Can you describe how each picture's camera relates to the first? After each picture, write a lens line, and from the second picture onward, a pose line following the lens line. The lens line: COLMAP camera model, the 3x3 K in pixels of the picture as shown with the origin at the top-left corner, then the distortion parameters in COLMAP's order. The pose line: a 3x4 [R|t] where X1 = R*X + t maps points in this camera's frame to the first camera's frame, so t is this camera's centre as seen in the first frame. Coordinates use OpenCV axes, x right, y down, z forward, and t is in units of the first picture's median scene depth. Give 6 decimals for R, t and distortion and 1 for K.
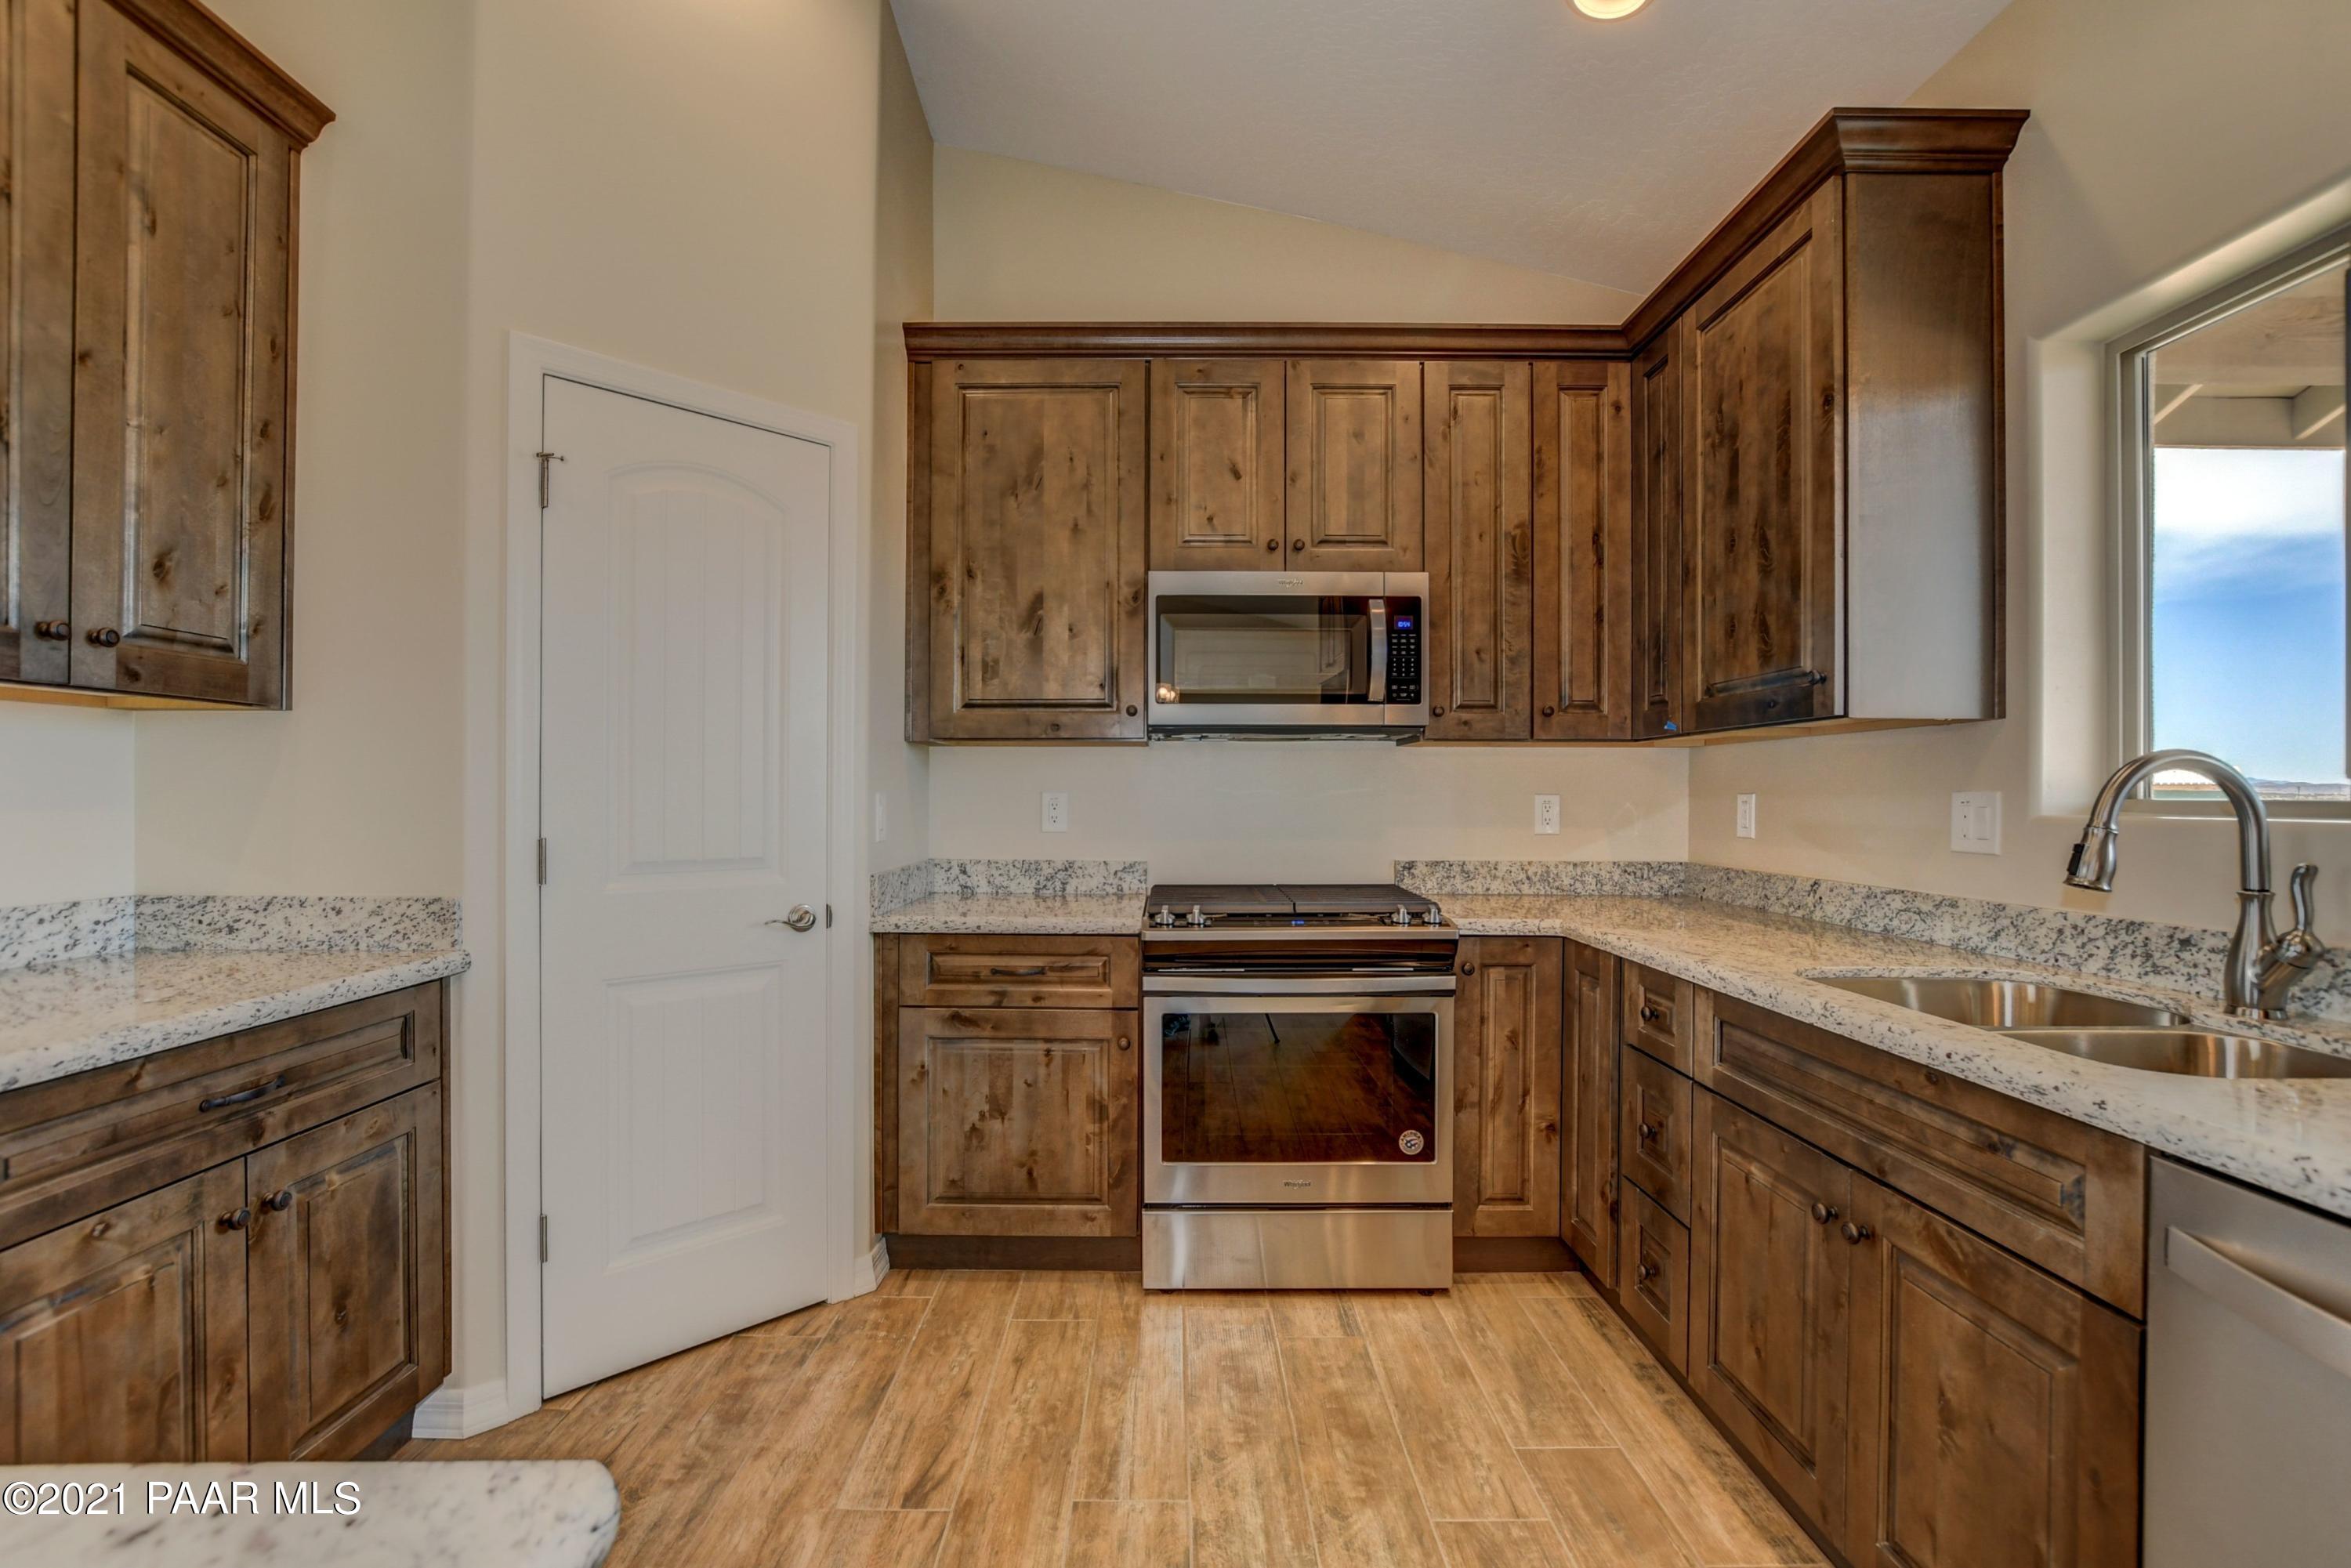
lens RADIAL K [[1053.6, 0, 1171.0], [0, 1053.6, 796.0], [0, 0, 1]] dist [-0.021604, 0.004631]
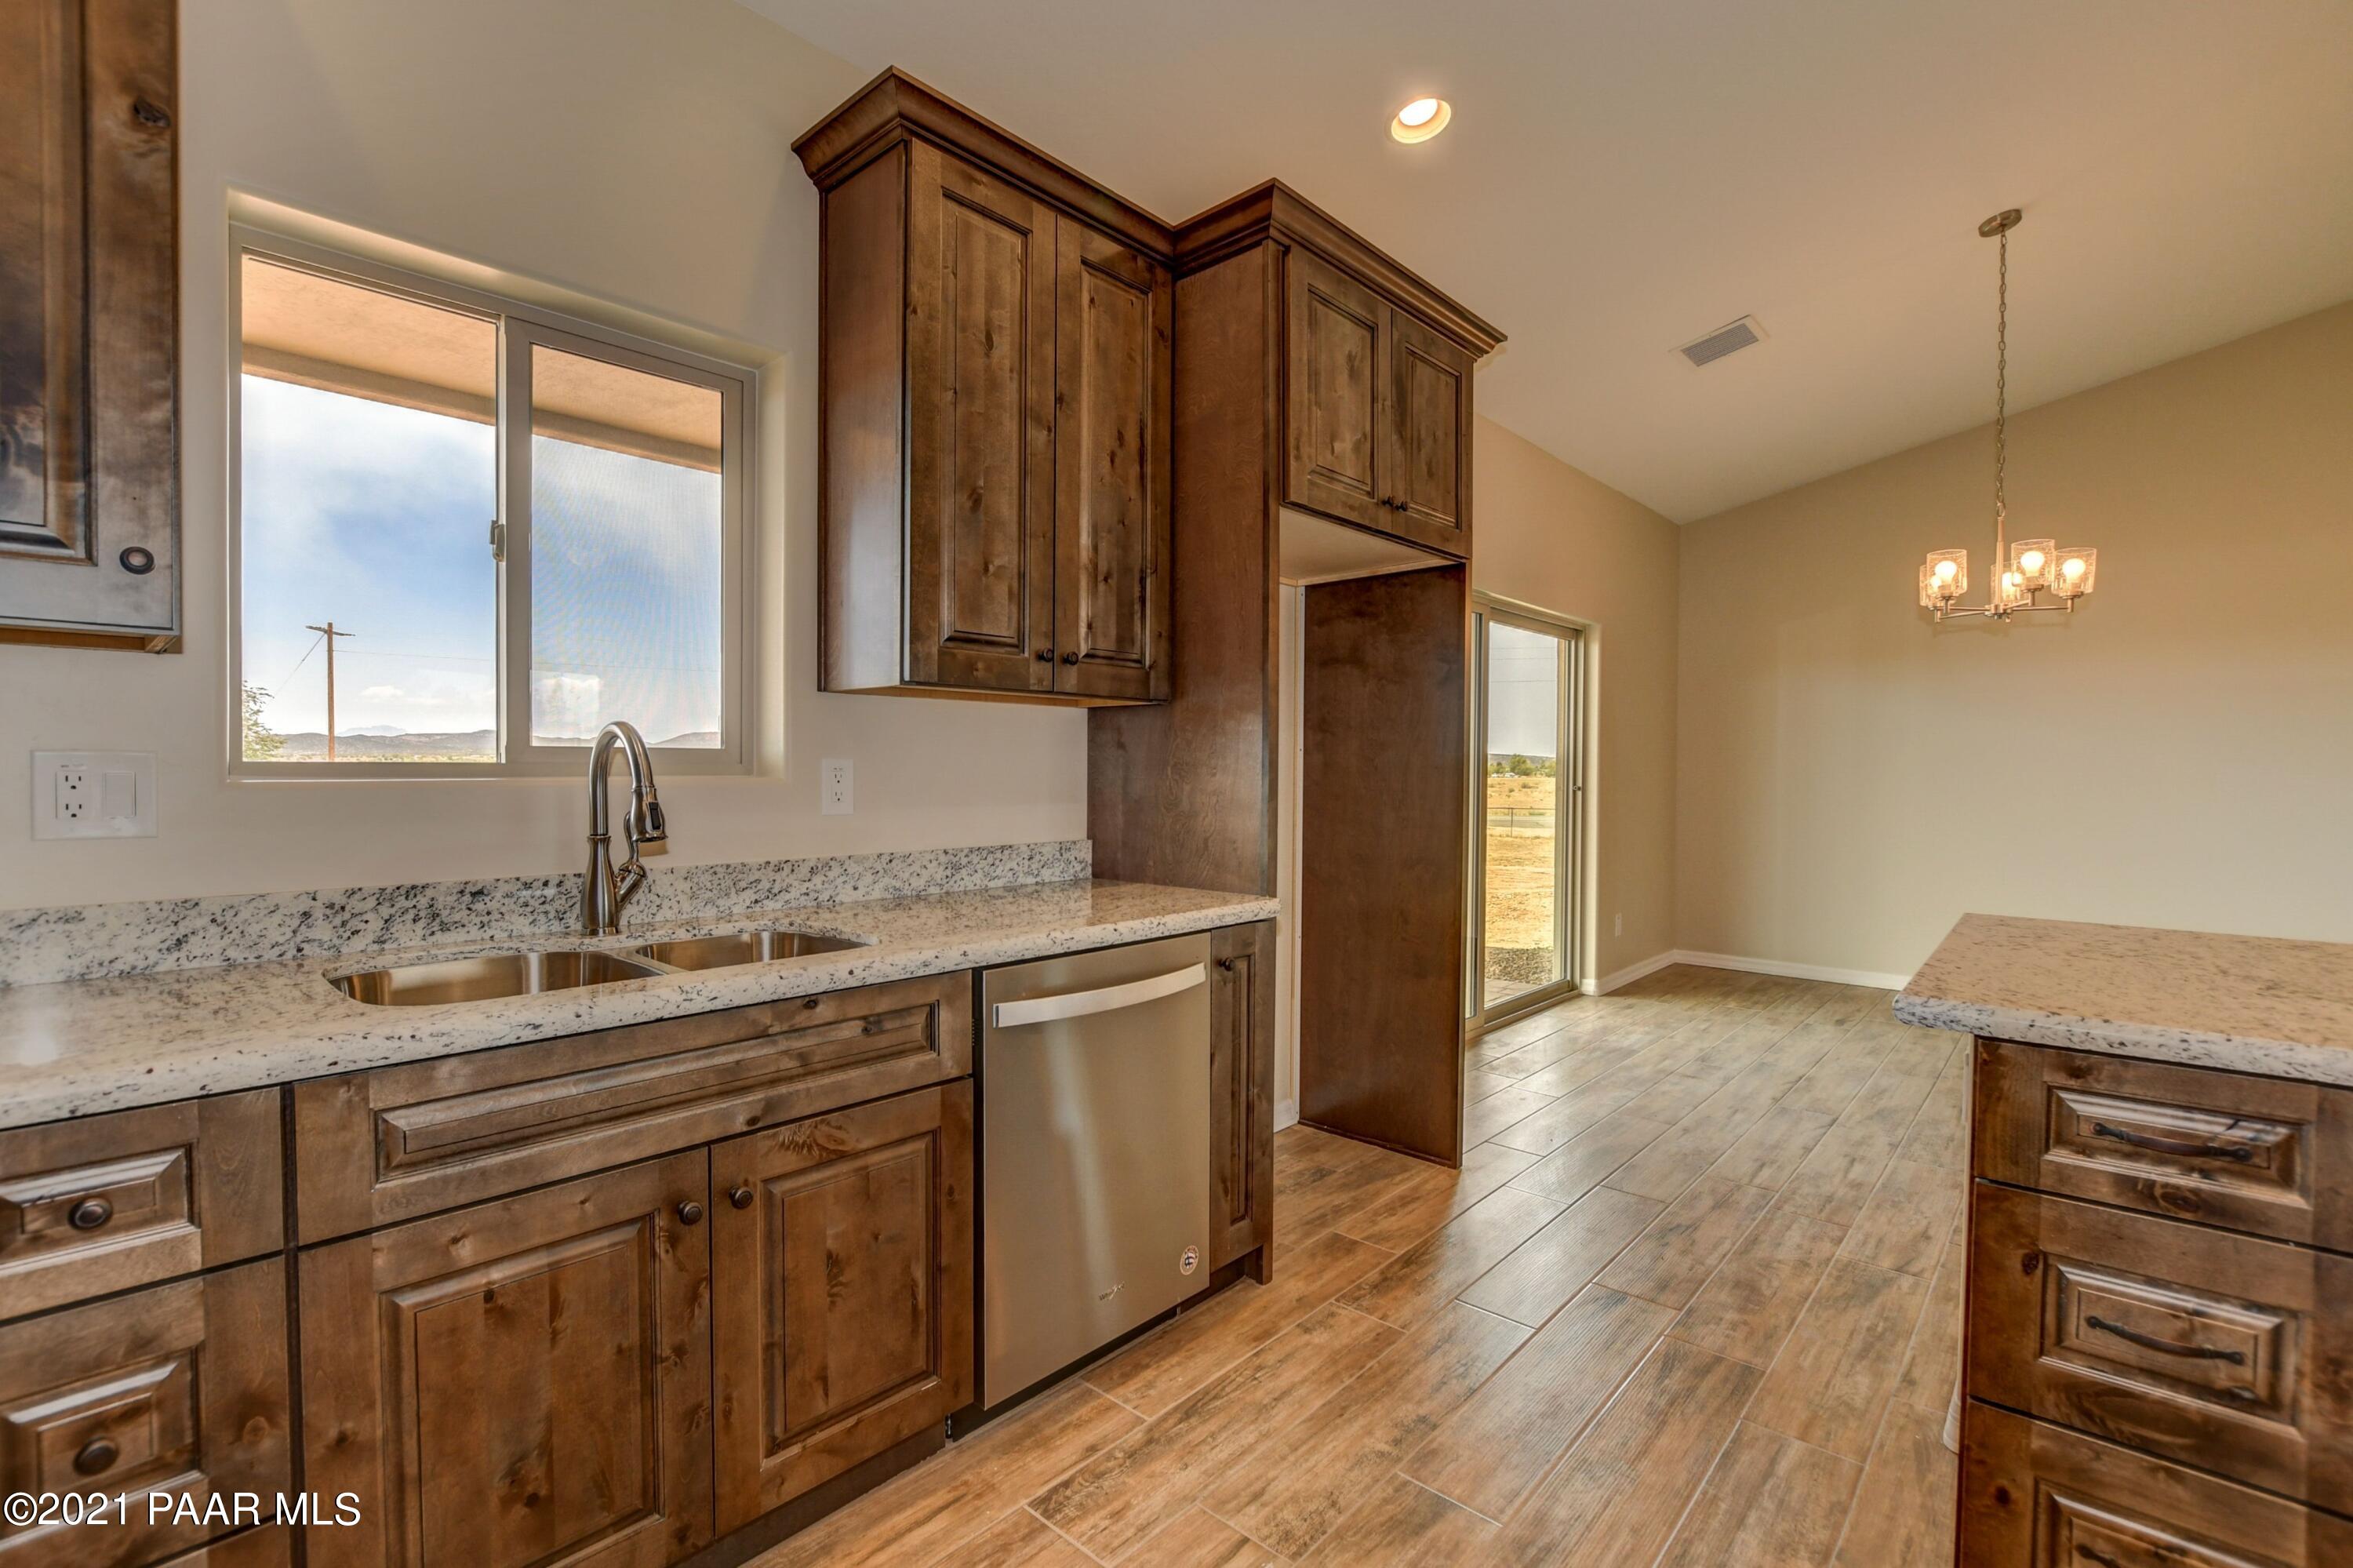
lens RADIAL K [[1037.9, 0, 1176.5], [0, 1037.9, 784.0], [0, 0, 1]] dist [-0.003576, -0.000174]
pose [[-0.741517, -0.019373, 0.670654, -0.179238], [-0.008328, 0.999772, 0.019671, -0.000685], [-0.670882, 0.009001, -0.741509, 0.819981]]
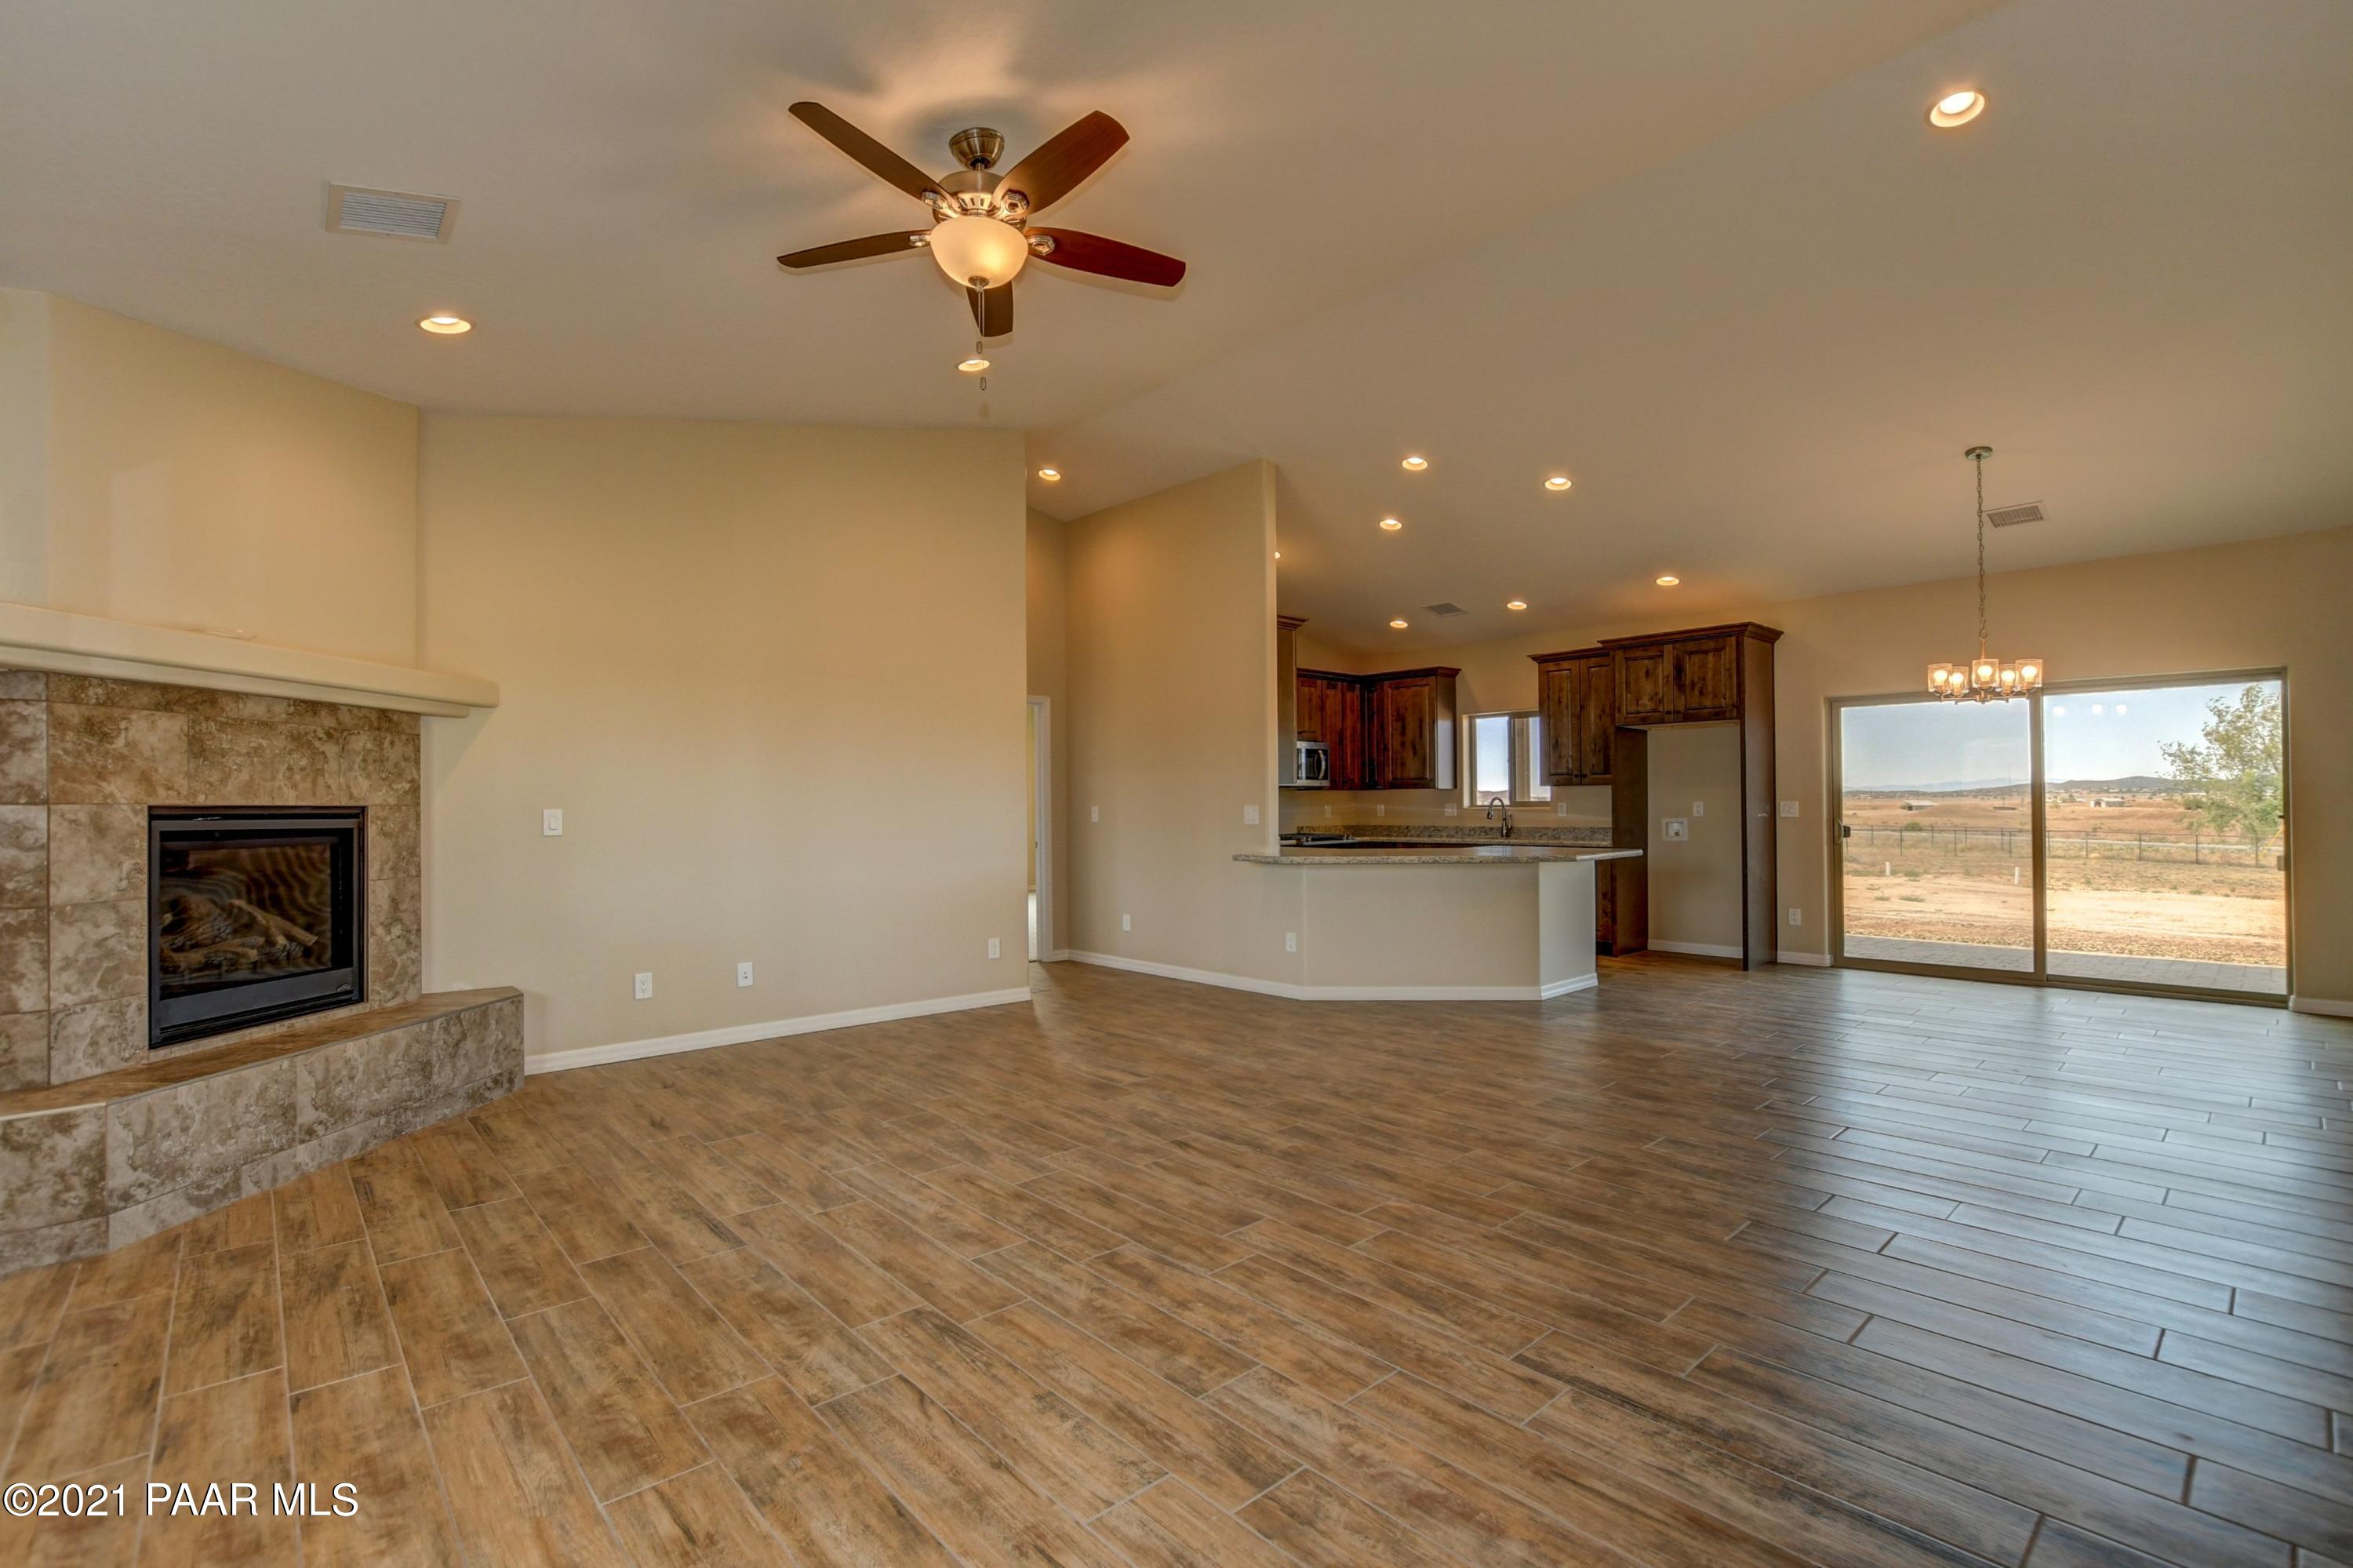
lens RADIAL K [[1045.1, 0, 1185.0], [0, 1045.1, 791.6], [0, 0, 1]] dist [-0.018213, 0.000075]
pose [[0.738889, 0.000067, 0.673827, -2.716679], [0.010866, 0.999869, -0.012014, -0.012074], [-0.673740, 0.016198, 0.738791, -1.393195]]
